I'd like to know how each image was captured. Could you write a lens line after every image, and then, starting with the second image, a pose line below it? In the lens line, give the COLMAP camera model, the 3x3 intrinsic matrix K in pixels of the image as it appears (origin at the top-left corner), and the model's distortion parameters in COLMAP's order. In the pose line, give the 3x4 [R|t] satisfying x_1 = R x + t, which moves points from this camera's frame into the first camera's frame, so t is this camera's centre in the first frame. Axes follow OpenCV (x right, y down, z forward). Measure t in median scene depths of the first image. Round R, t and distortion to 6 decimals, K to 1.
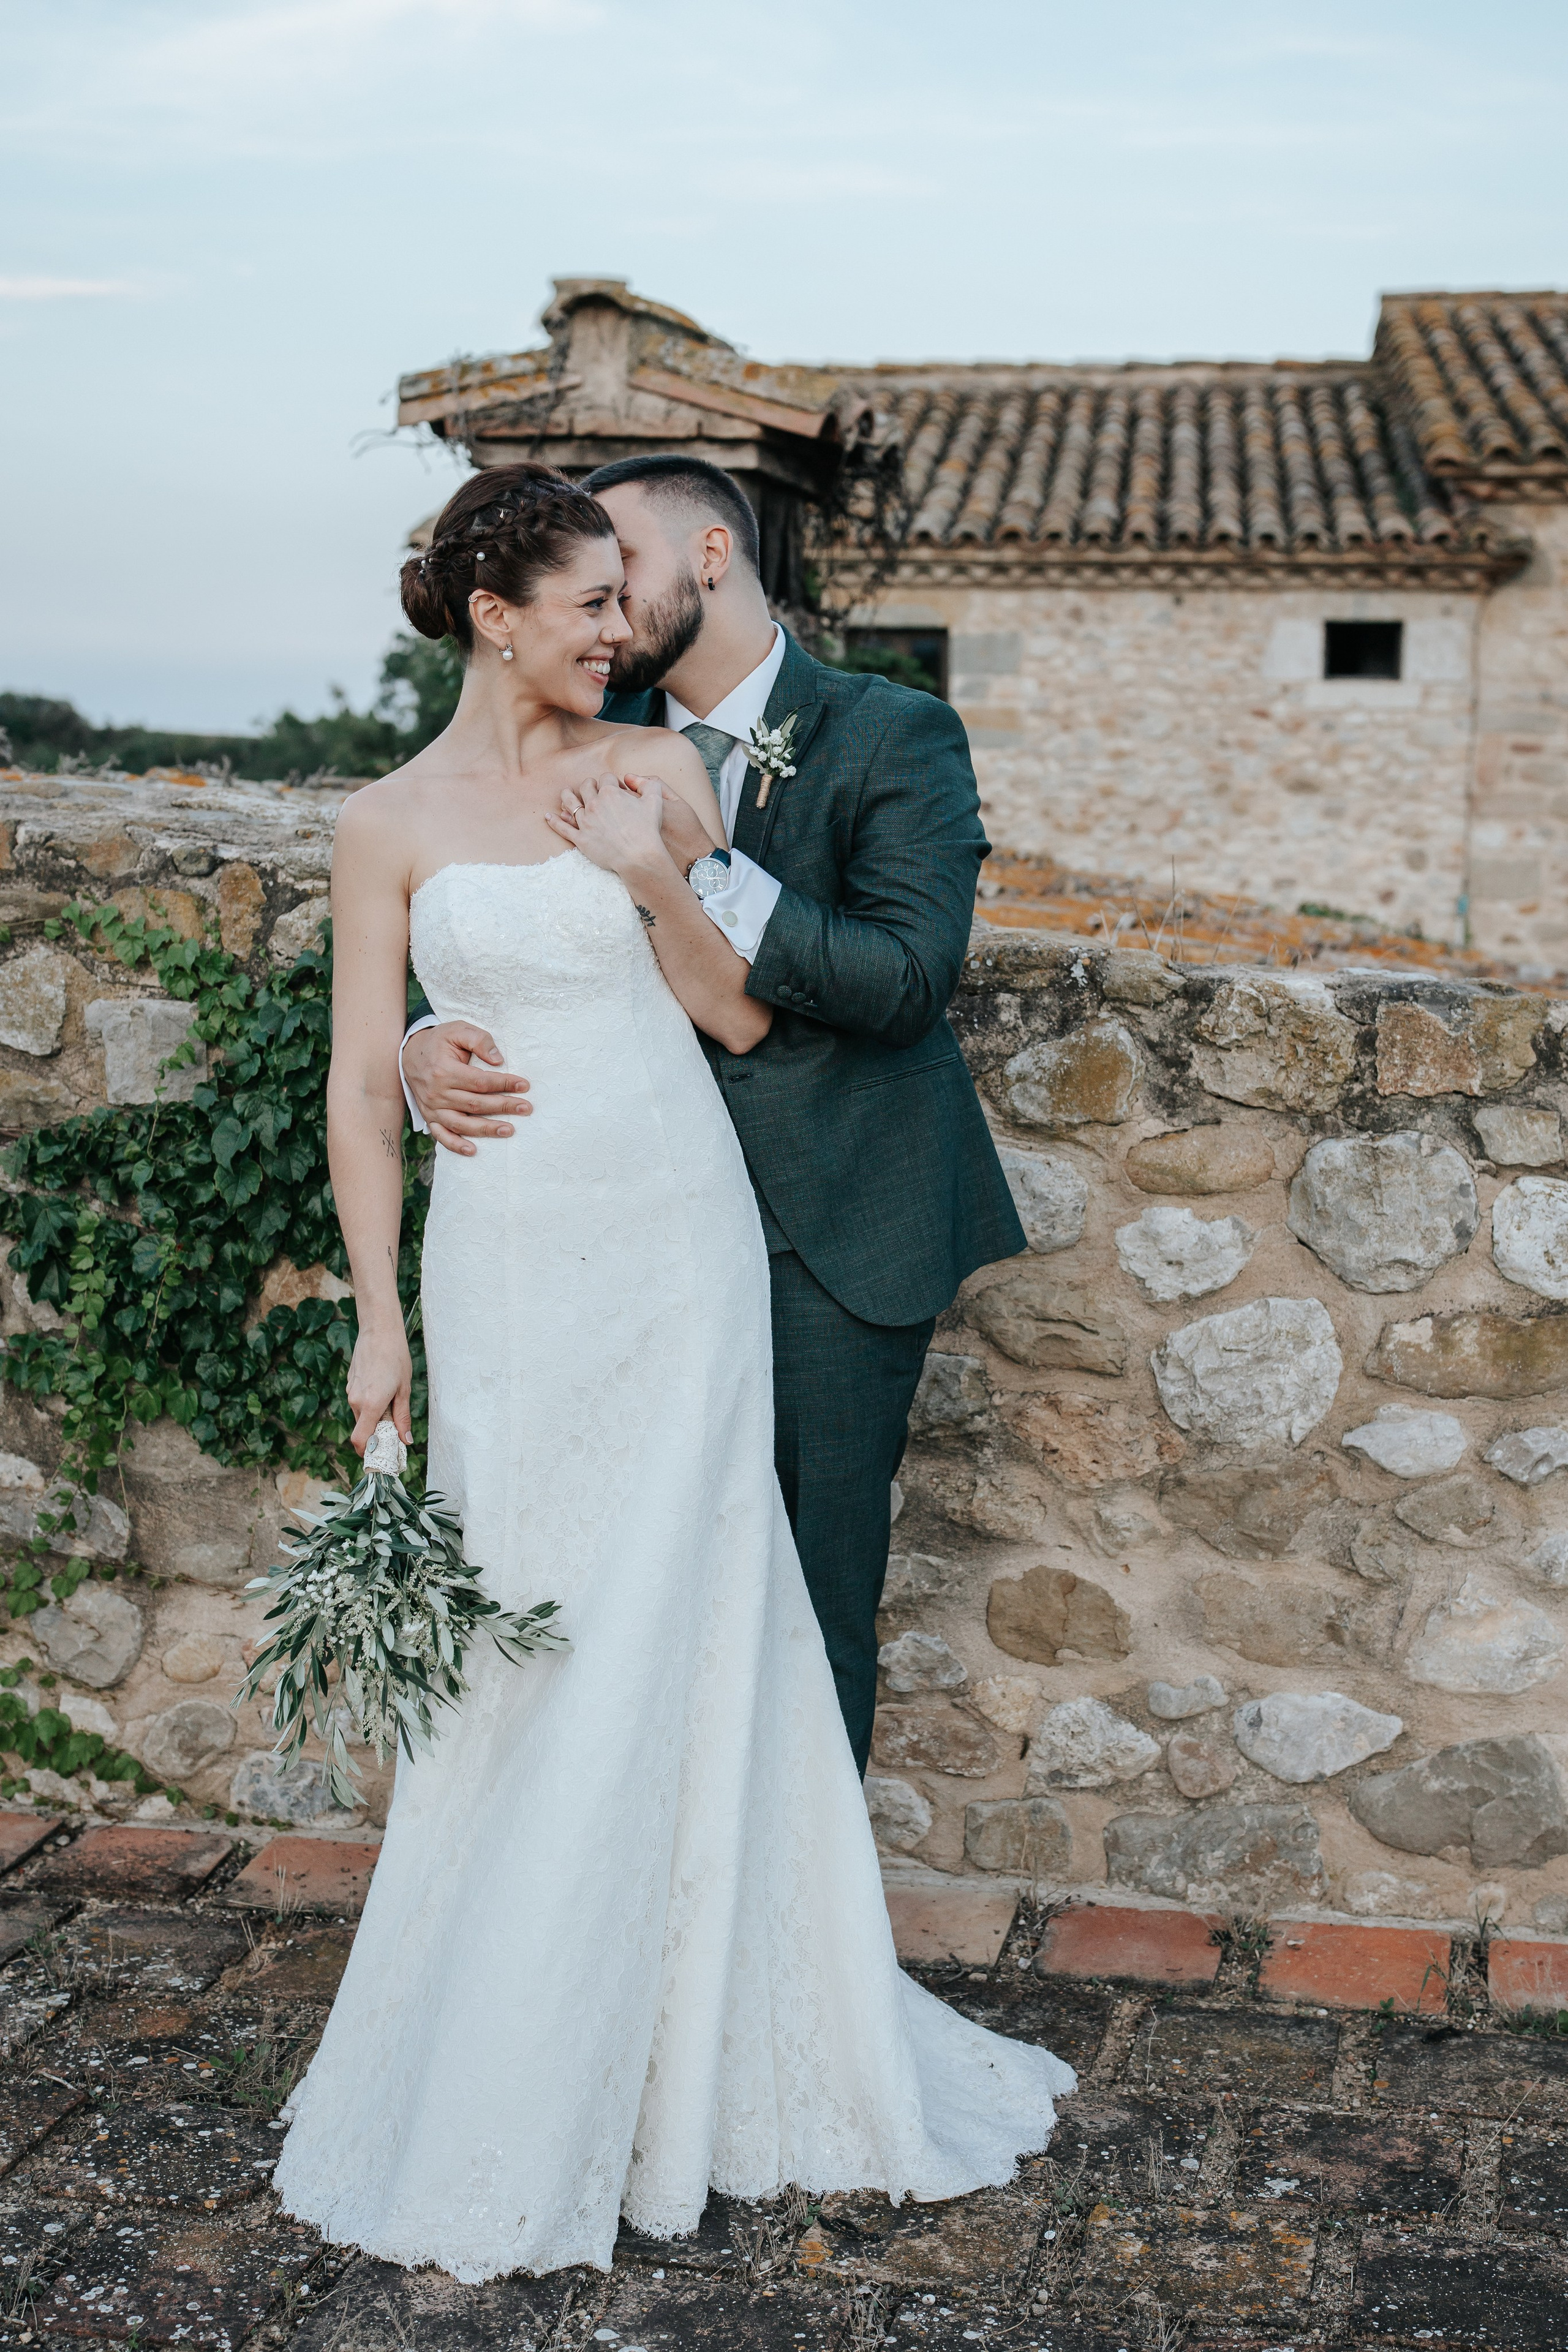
lens RADIAL K [[3275.7, 0, 800.2], [0, 3275.7, 1198.3], [0, 0, 1]] dist [0.107372, -0.243926]
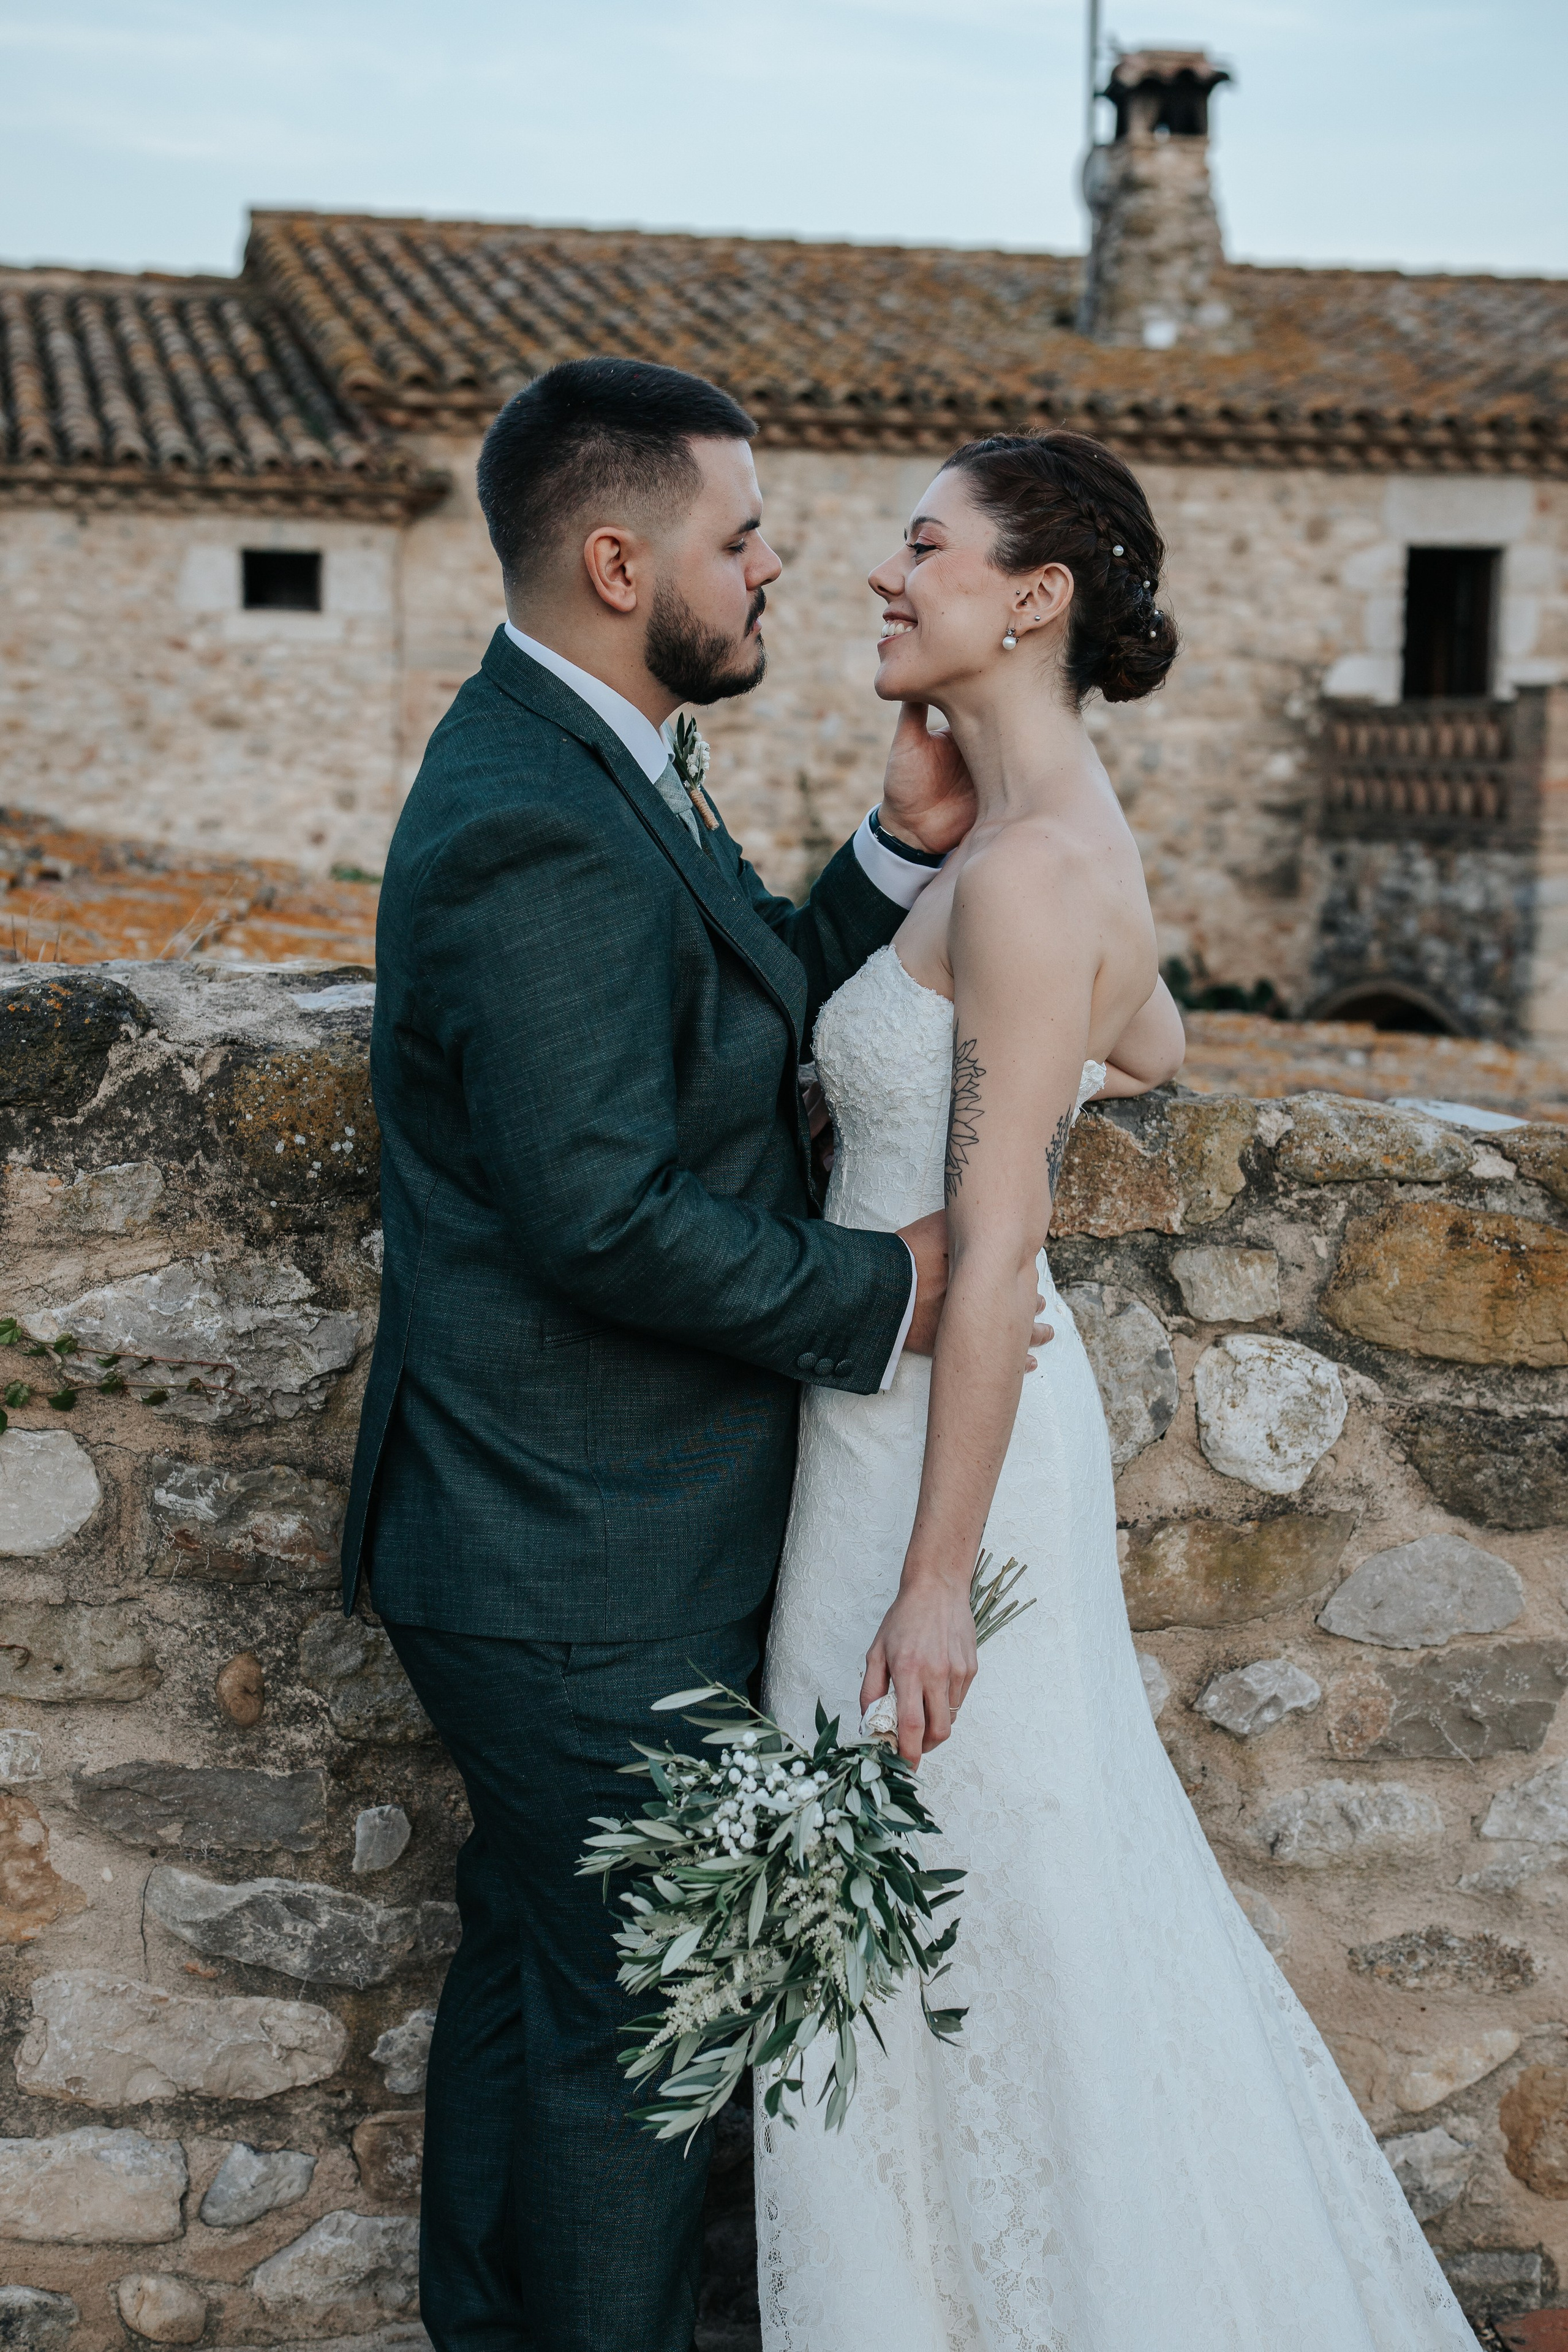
lens RADIAL K [[3203.3, 0, 790.9], [0, 3203.3, 1186.3], [0, 0, 1]] dist [0.100409, -0.217290]
pose [[0.935106, -0.047477, 0.351174, -0.124478], [0.039010, 0.998753, 0.031151, -0.062901], [-0.352216, -0.015430, 0.935792, 0.313163]]
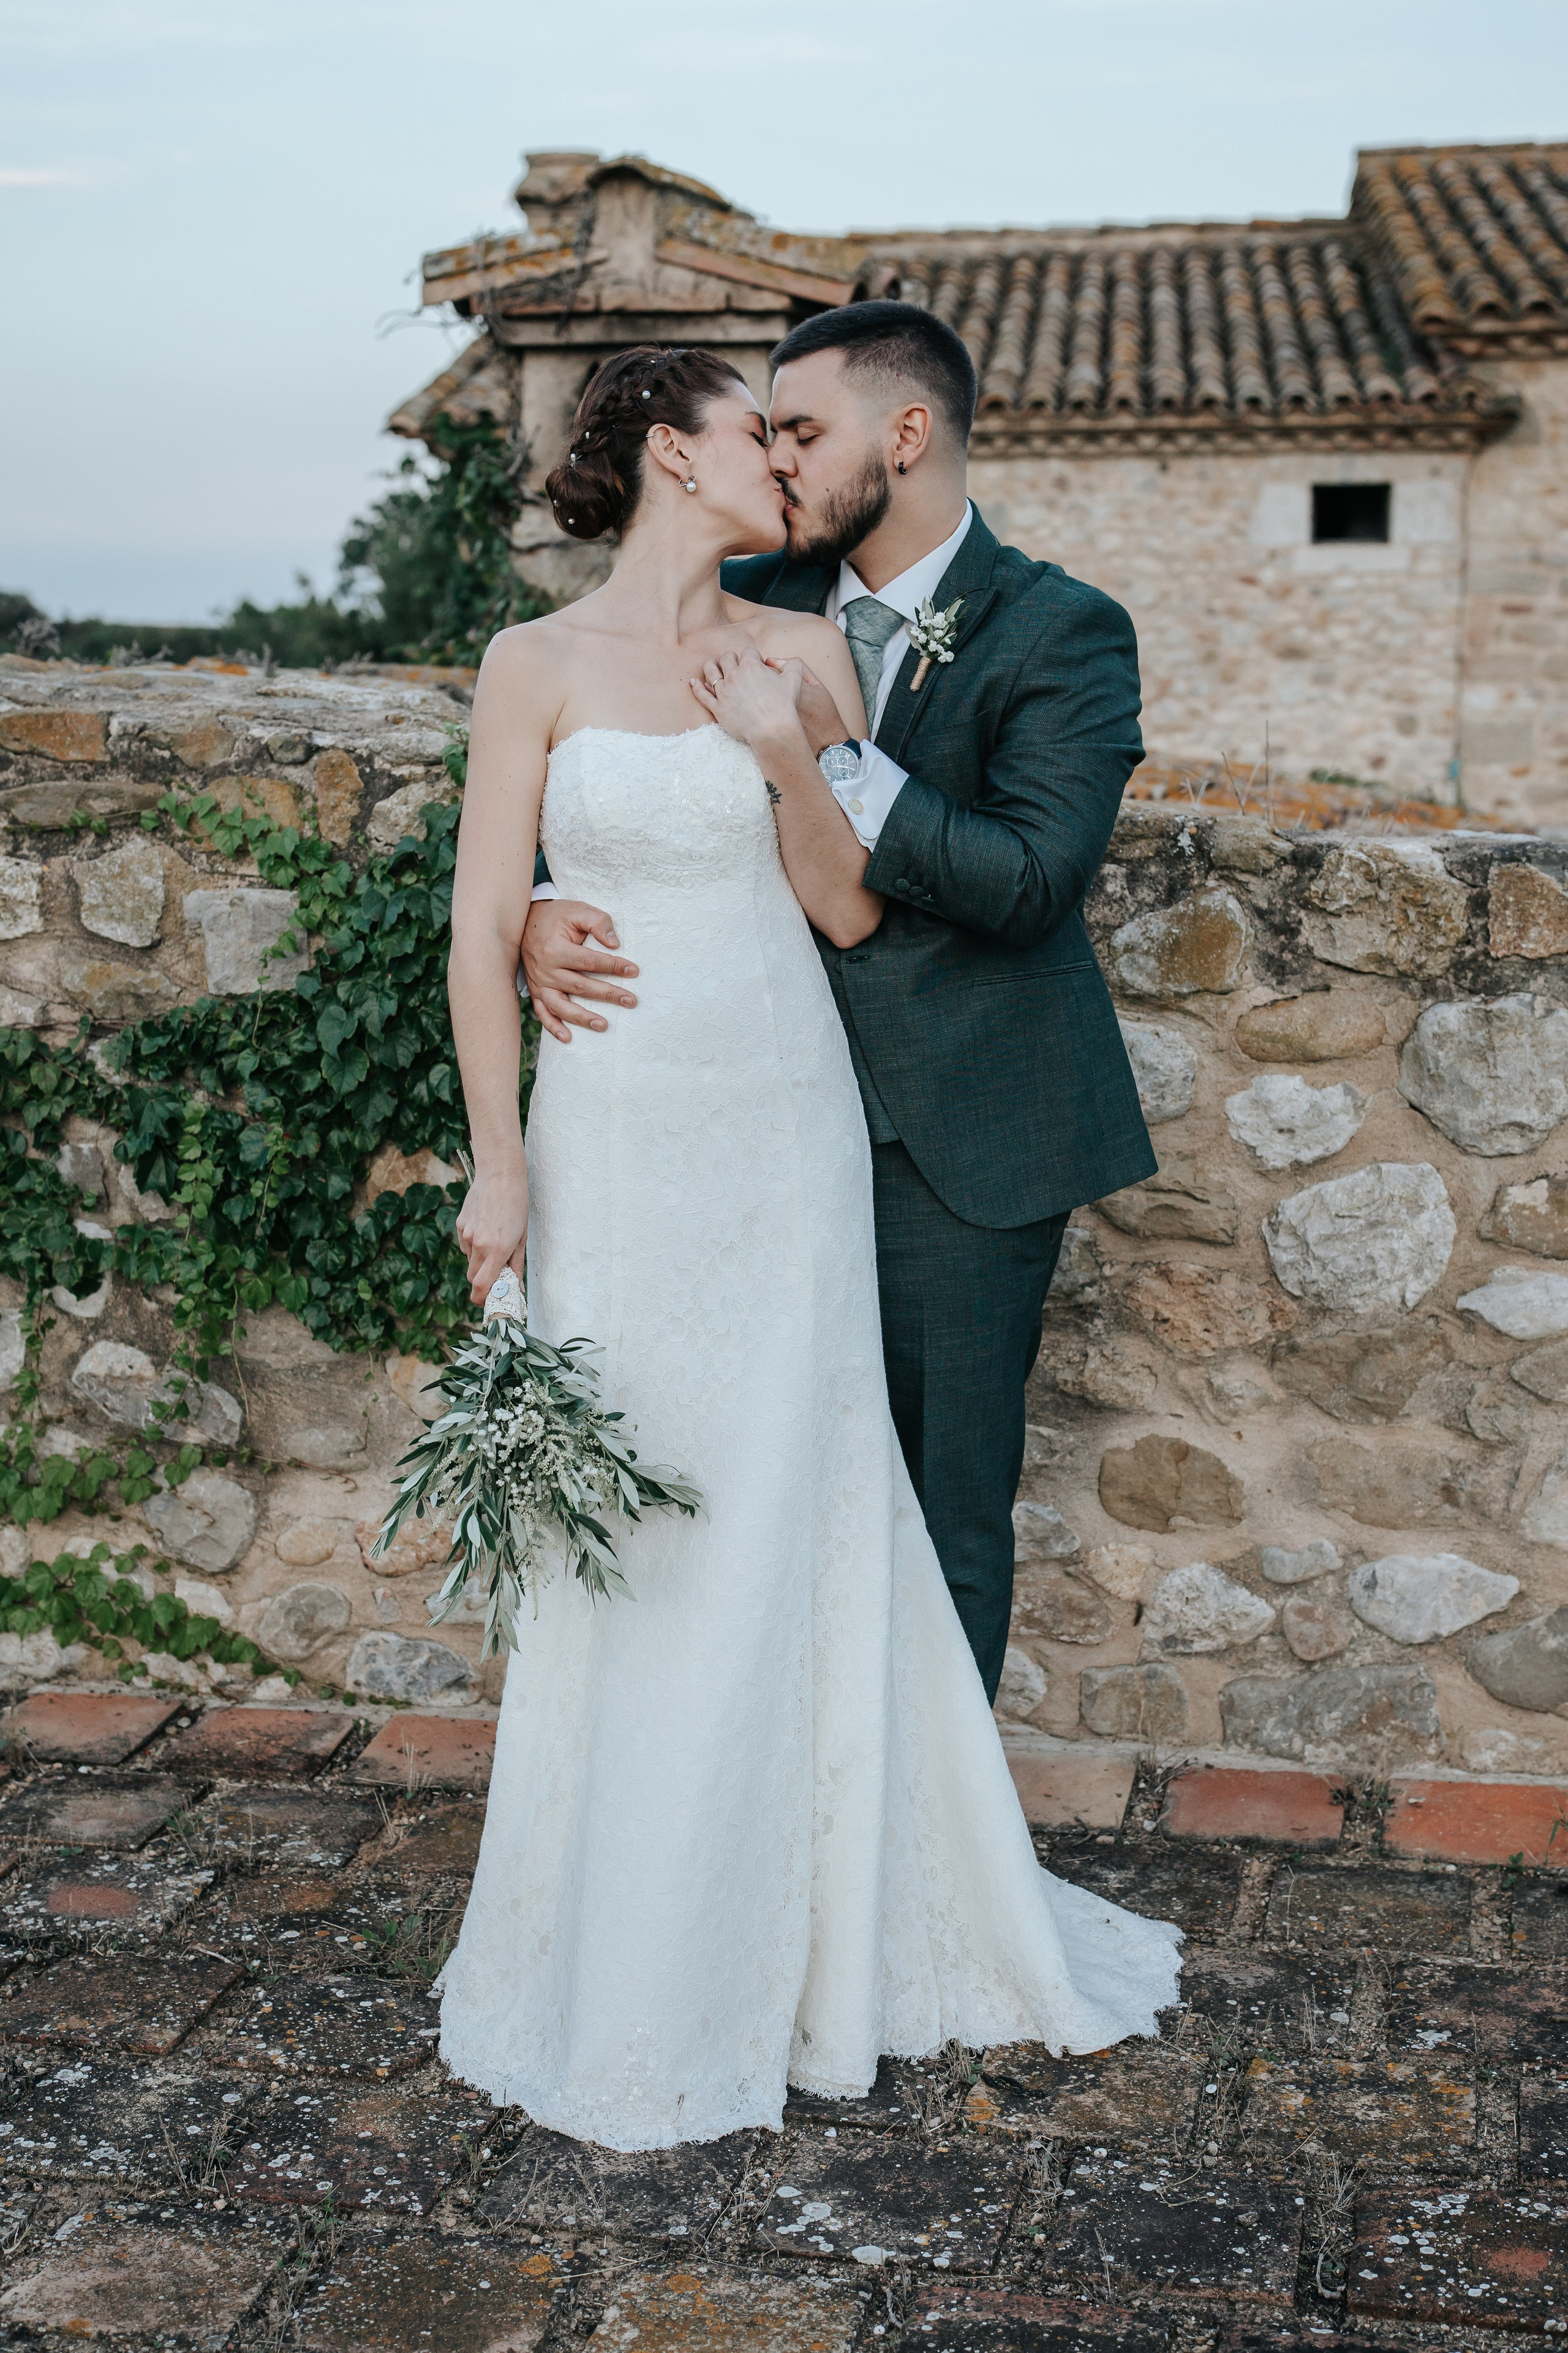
lens RADIAL K [[3267.9, 0, 740.2], [0, 3267.9, 1206.8], [0, 0, 1]] dist [0.106264, -0.226235]
pose [[0.999761, -0.020341, -0.008026, -0.041989], [0.020637, 0.999041, 0.038626, 0.000873], [0.007232, -0.038782, 0.999222, -0.001068]]
